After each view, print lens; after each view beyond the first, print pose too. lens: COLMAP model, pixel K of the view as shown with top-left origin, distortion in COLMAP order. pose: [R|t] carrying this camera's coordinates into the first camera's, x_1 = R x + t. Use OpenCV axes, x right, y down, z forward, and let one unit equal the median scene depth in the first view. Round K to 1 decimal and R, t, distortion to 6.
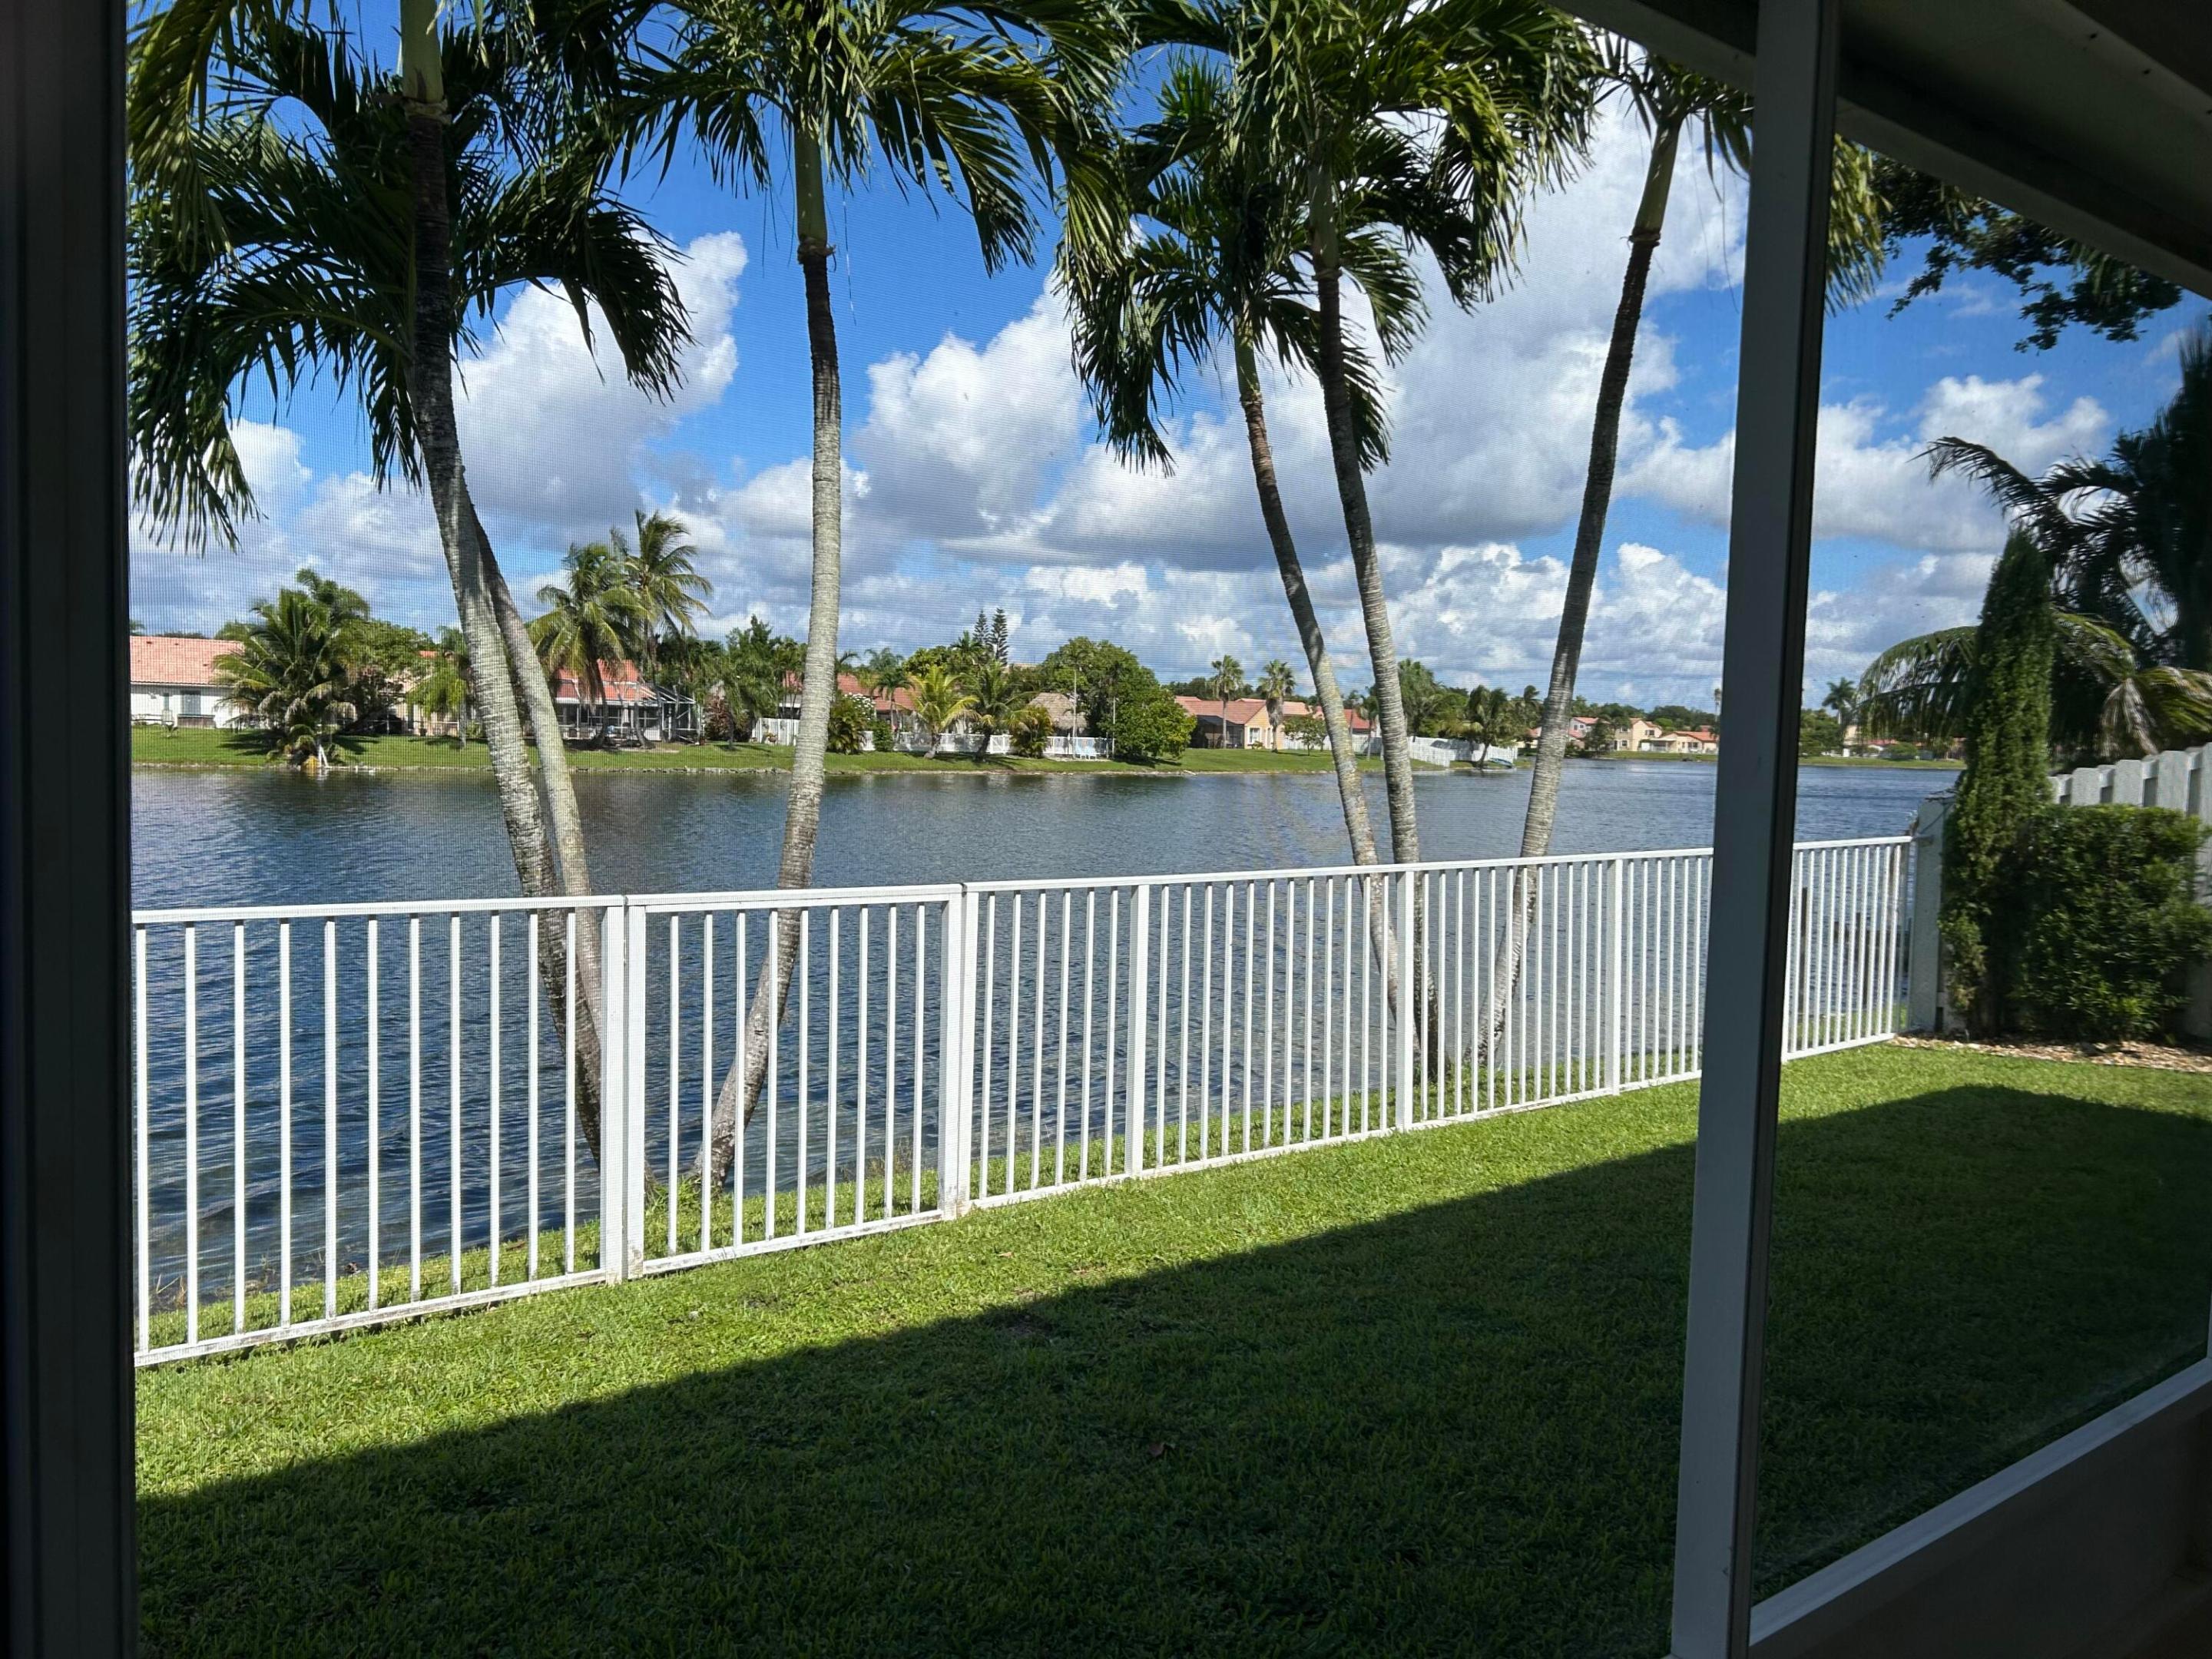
lens RADIAL K [[1654.0, 0, 1104.2], [0, 1654.0, 818.8], [0, 0, 1]] dist [-0.002827, -0.021144]
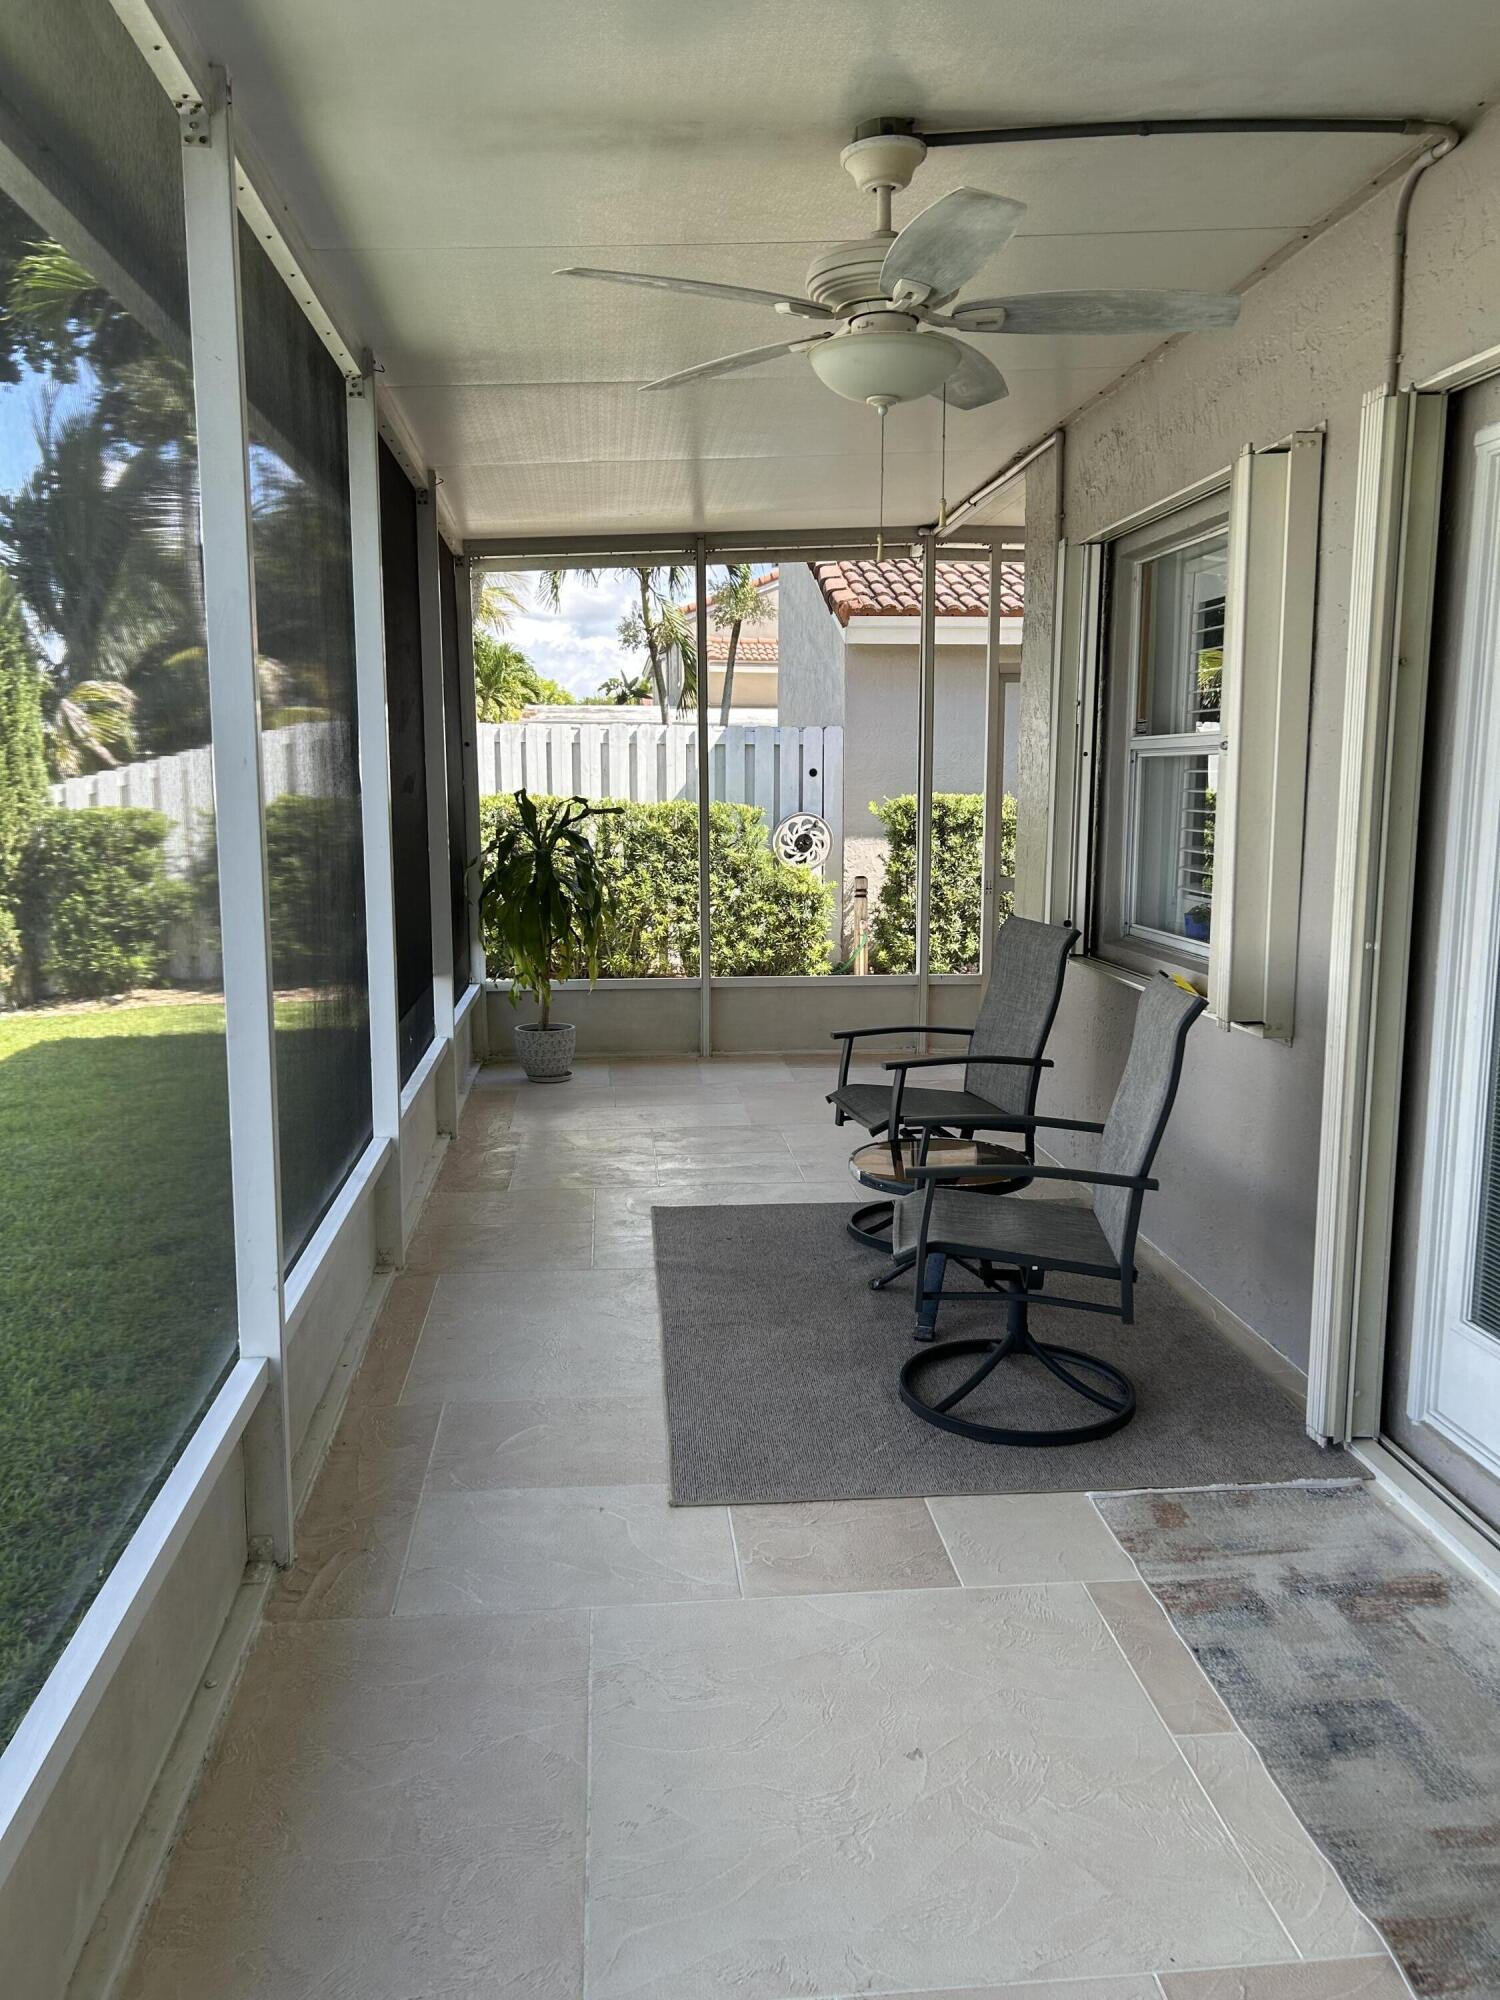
lens RADIAL K [[1495.4, 0, 747.7], [0, 1495.4, 1001.6], [0, 0, 1]] dist [-0.002827, -0.021144]
pose [[0.520273, -0.150331, 0.840665, -0.116475], [0.054420, 0.988220, 0.143037, 0.002089], [-0.852264, -0.028669, 0.522325, -0.023833]]
